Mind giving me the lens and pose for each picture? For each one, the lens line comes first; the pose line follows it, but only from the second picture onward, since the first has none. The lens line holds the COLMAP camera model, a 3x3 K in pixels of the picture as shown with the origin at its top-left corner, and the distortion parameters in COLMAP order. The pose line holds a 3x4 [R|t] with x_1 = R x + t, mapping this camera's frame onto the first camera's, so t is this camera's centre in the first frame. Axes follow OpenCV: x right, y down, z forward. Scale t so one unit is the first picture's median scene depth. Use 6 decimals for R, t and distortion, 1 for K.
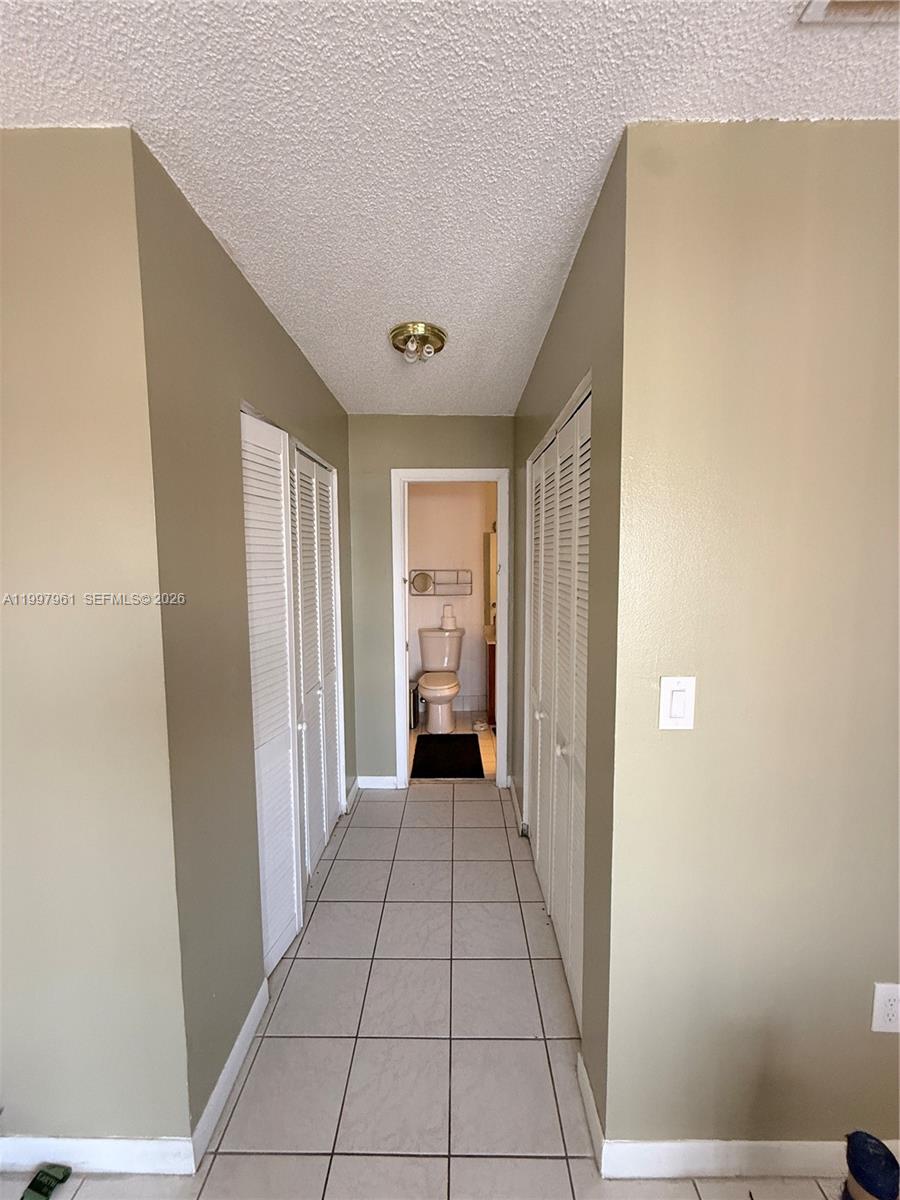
lens RADIAL K [[478.3, 0, 451.8], [0, 478.3, 601.3], [0, 0, 1]] dist [0.000851, -0.001011]
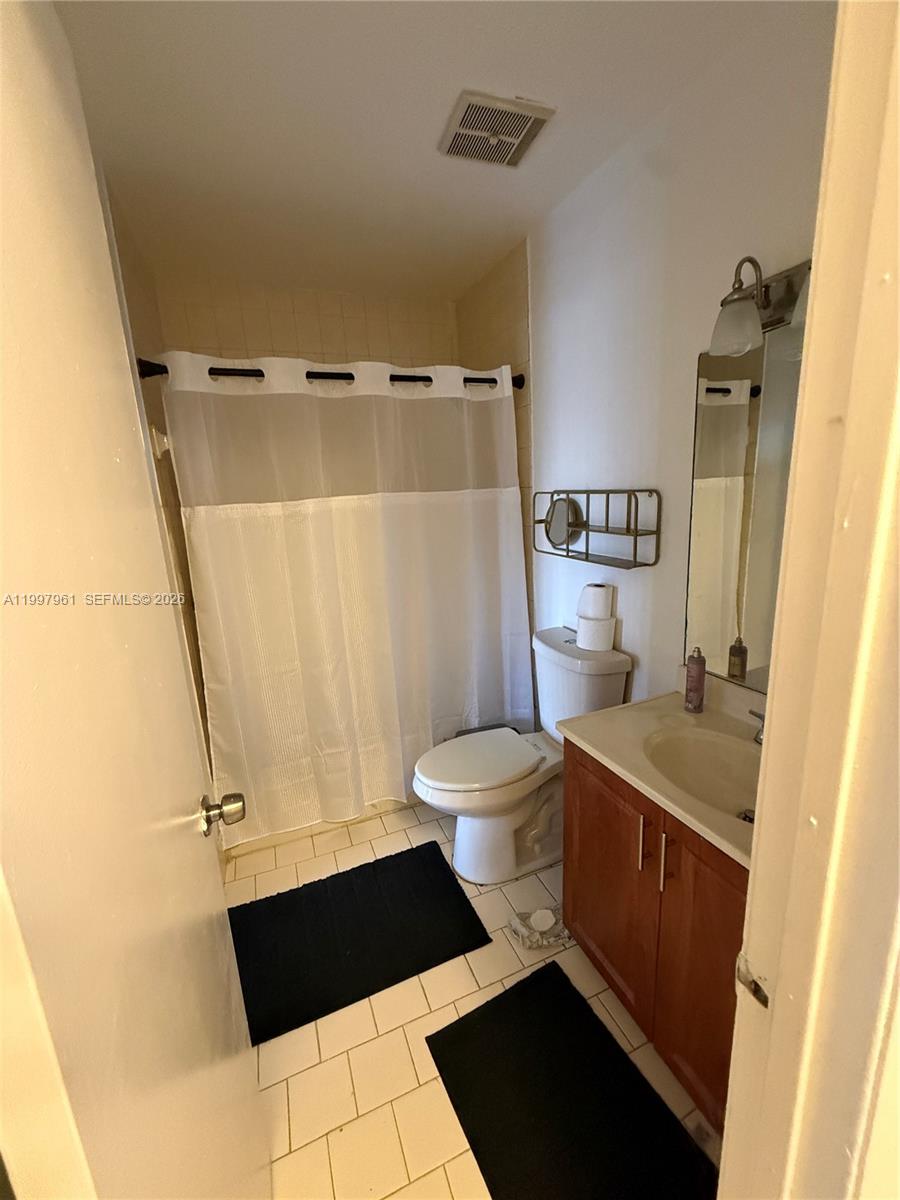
lens RADIAL K [[478.3, 0, 448.1], [0, 478.3, 600.4], [0, 0, 1]] dist [0.000851, -0.001011]
pose [[0.379002, 0.180712, -0.907579, 0.281588], [-0.022550, 0.982260, 0.186165, -0.047890], [0.925121, -0.050091, 0.376354, 0.749281]]
